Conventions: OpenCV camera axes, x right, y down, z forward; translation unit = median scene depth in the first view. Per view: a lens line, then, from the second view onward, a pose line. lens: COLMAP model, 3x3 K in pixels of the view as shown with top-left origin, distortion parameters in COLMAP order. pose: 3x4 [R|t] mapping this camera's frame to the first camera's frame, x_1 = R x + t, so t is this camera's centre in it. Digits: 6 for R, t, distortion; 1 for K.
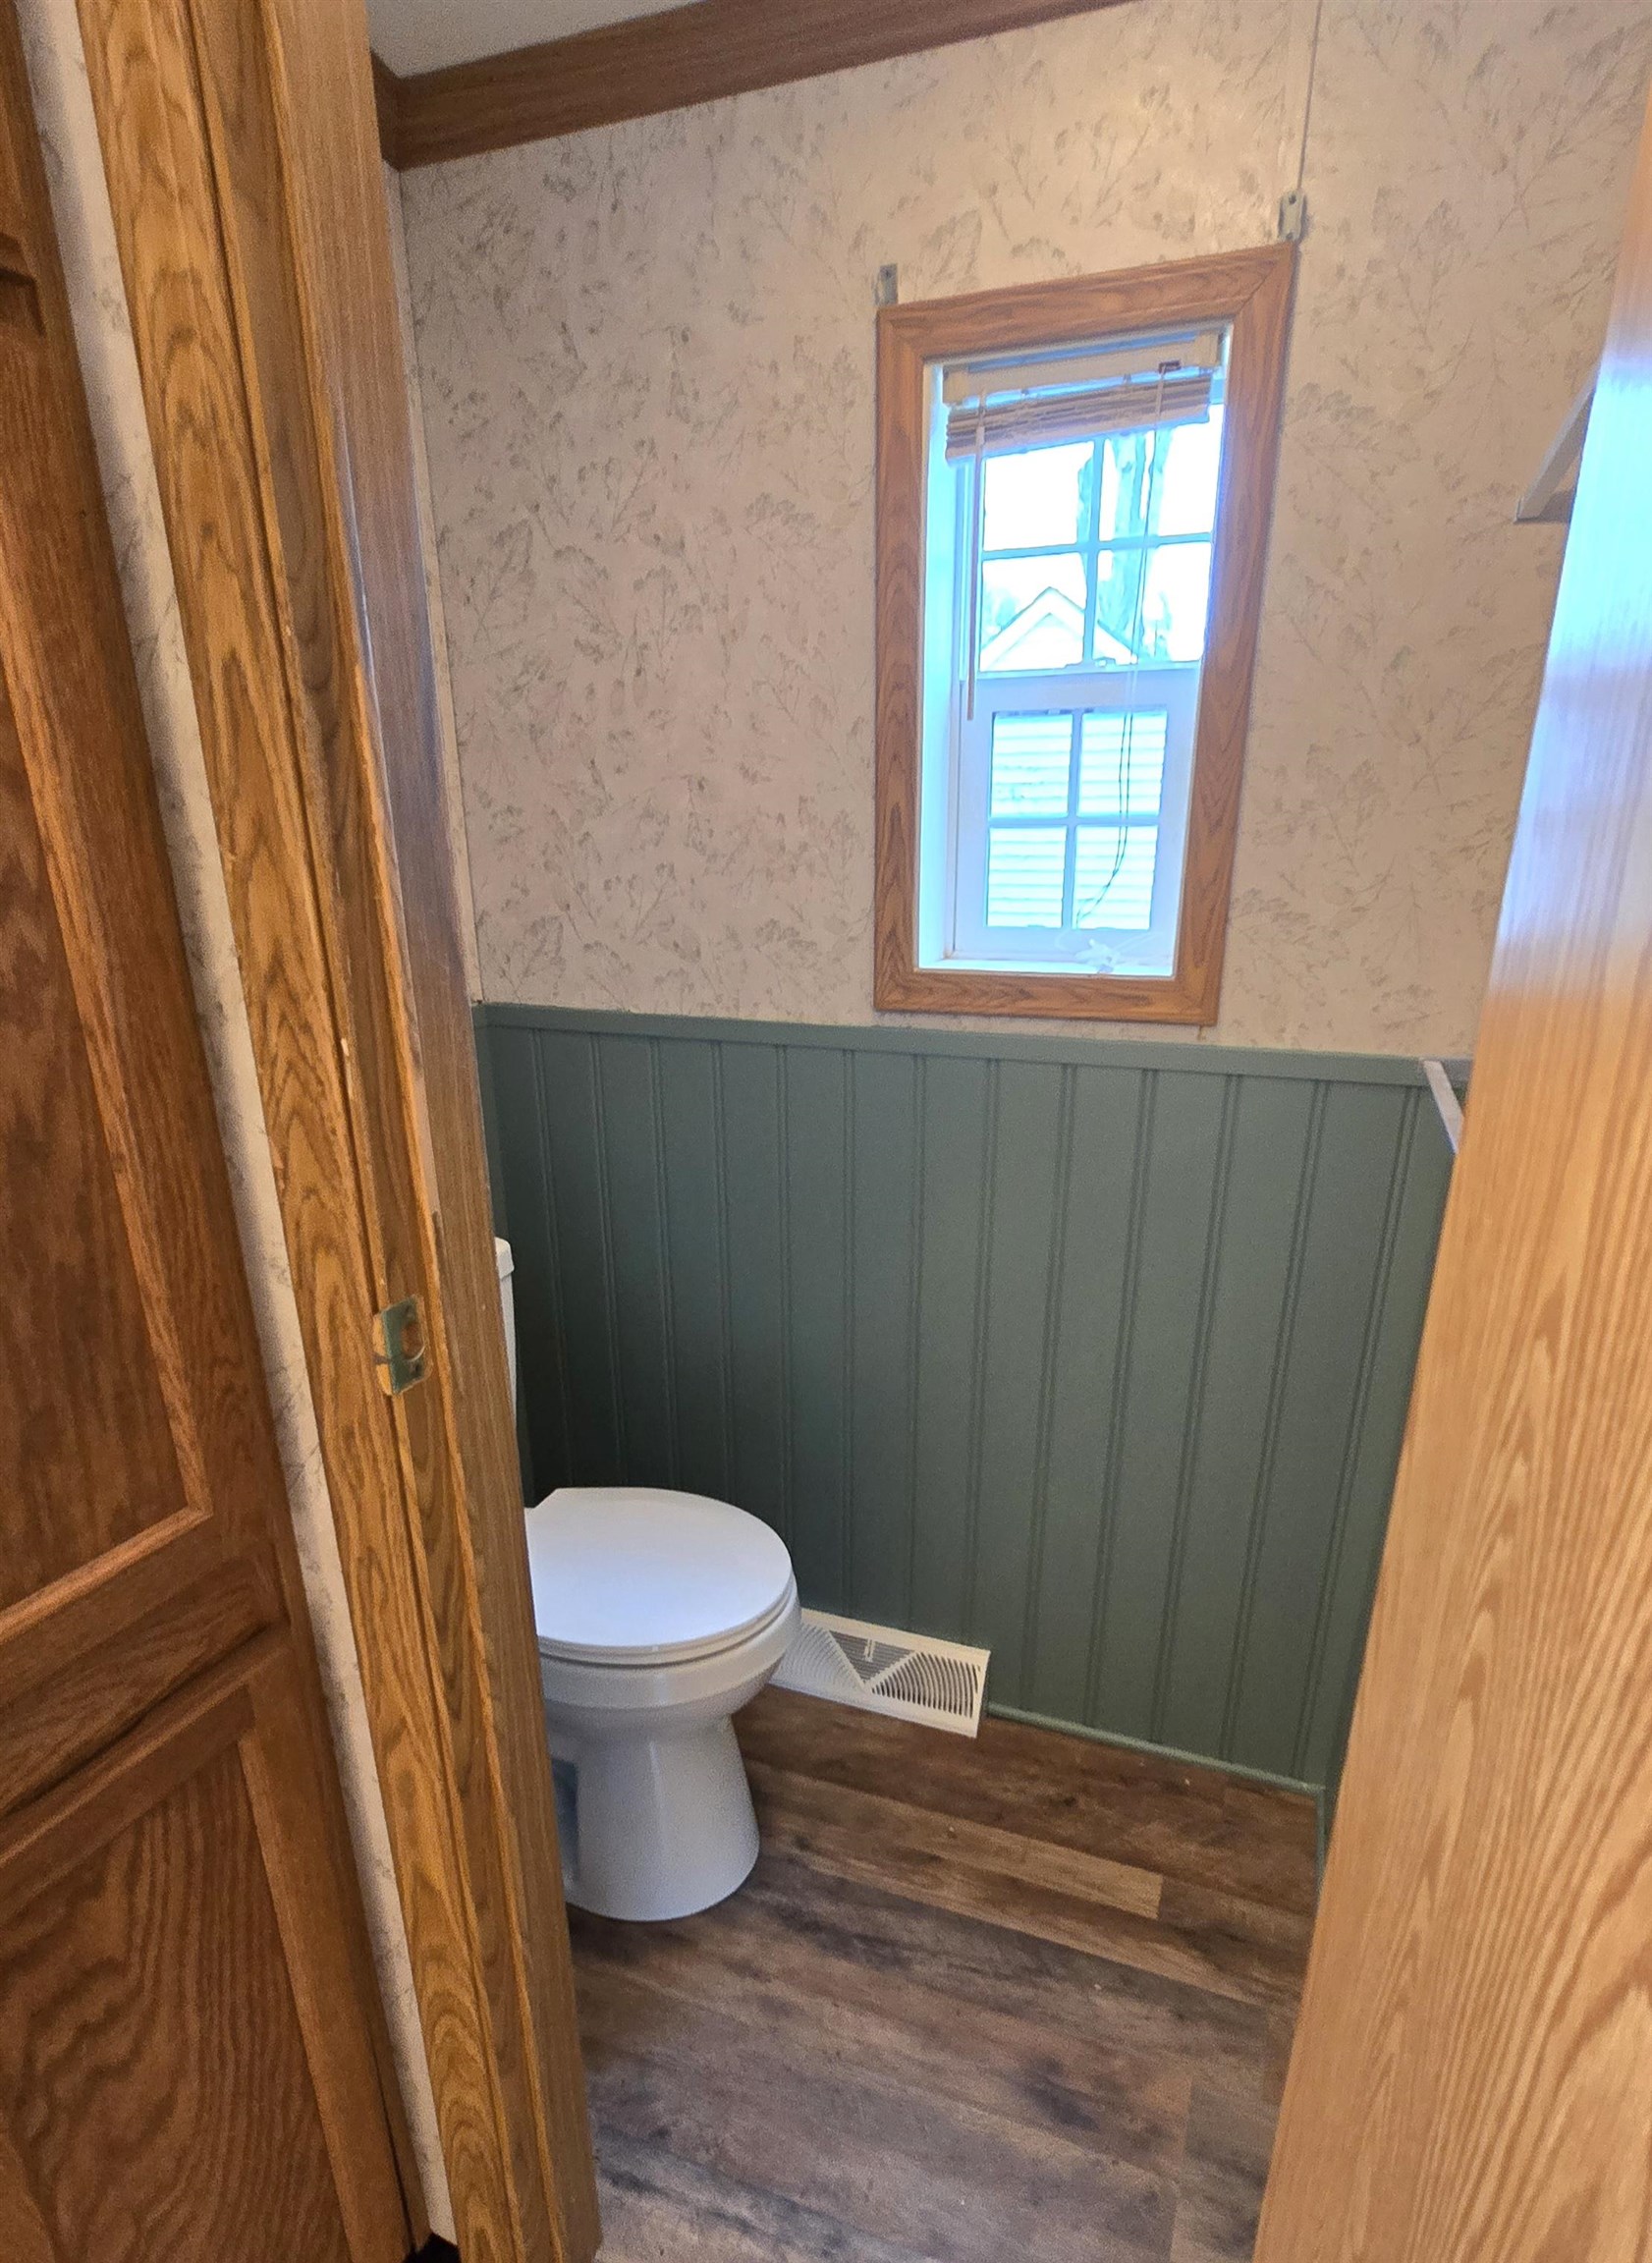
lens RADIAL K [[1191.8, 0, 828.9], [0, 1191.8, 1287.7], [0, 0, 1]] dist [-0.000601, 0.000547]
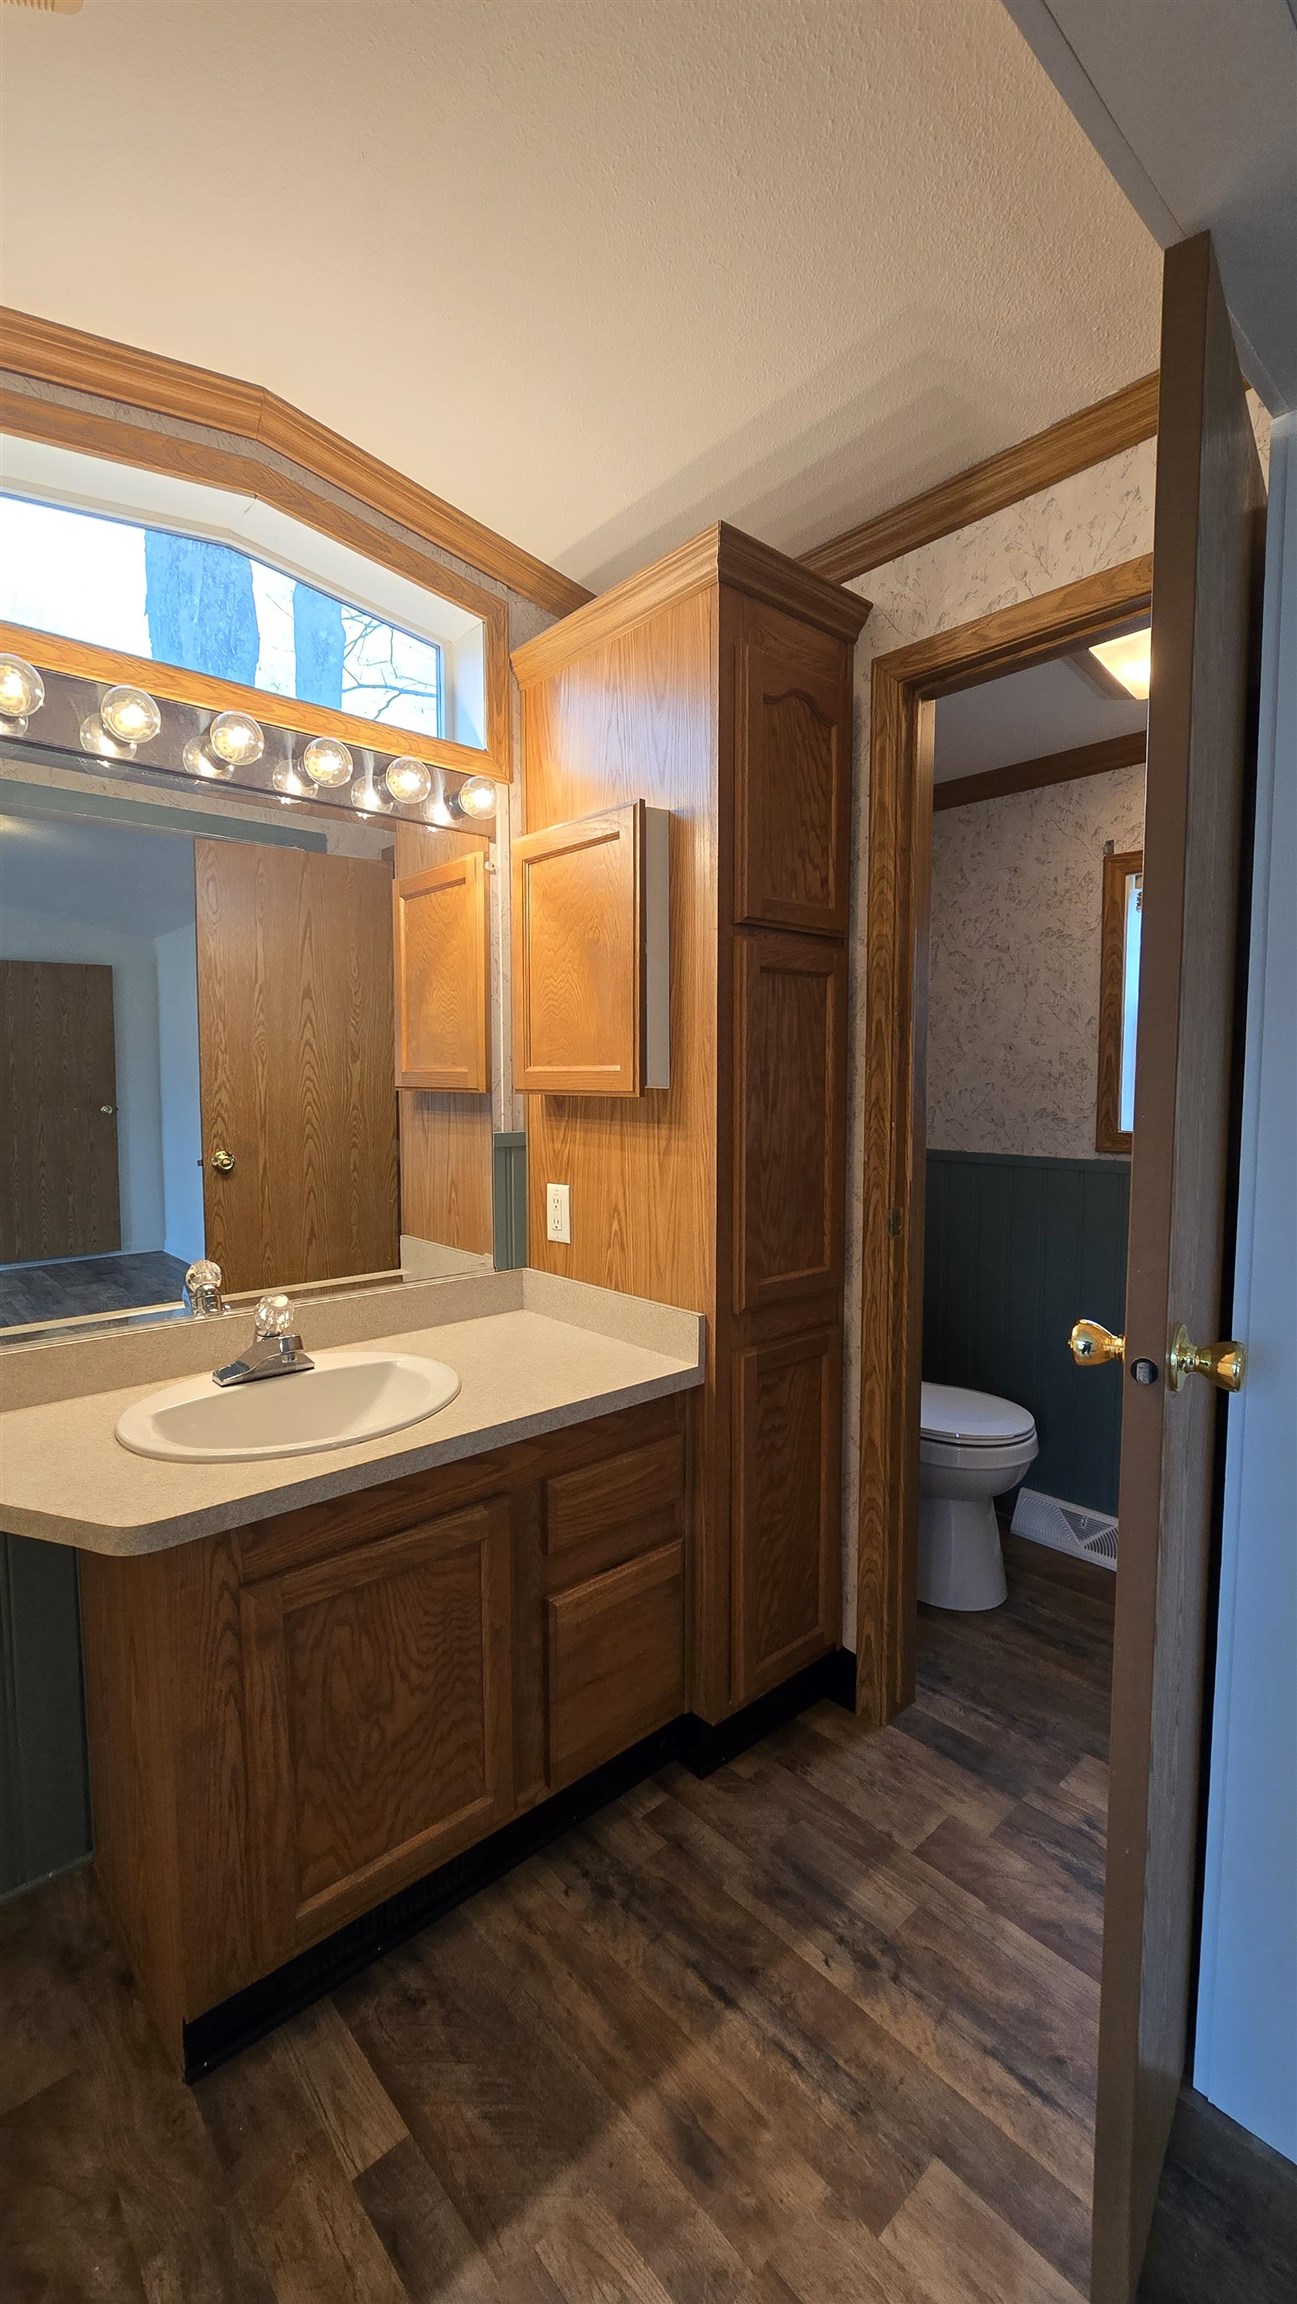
lens RADIAL K [[942.2, 0, 646.2], [0, 942.2, 1155.3], [0, 0, 1]] dist [-0.007786, 0.003922]
pose [[0.894265, 0.034152, -0.446234, 0.078661], [-0.157098, 0.957590, -0.241541, 0.317569], [0.419060, 0.286104, 0.861704, -0.780251]]
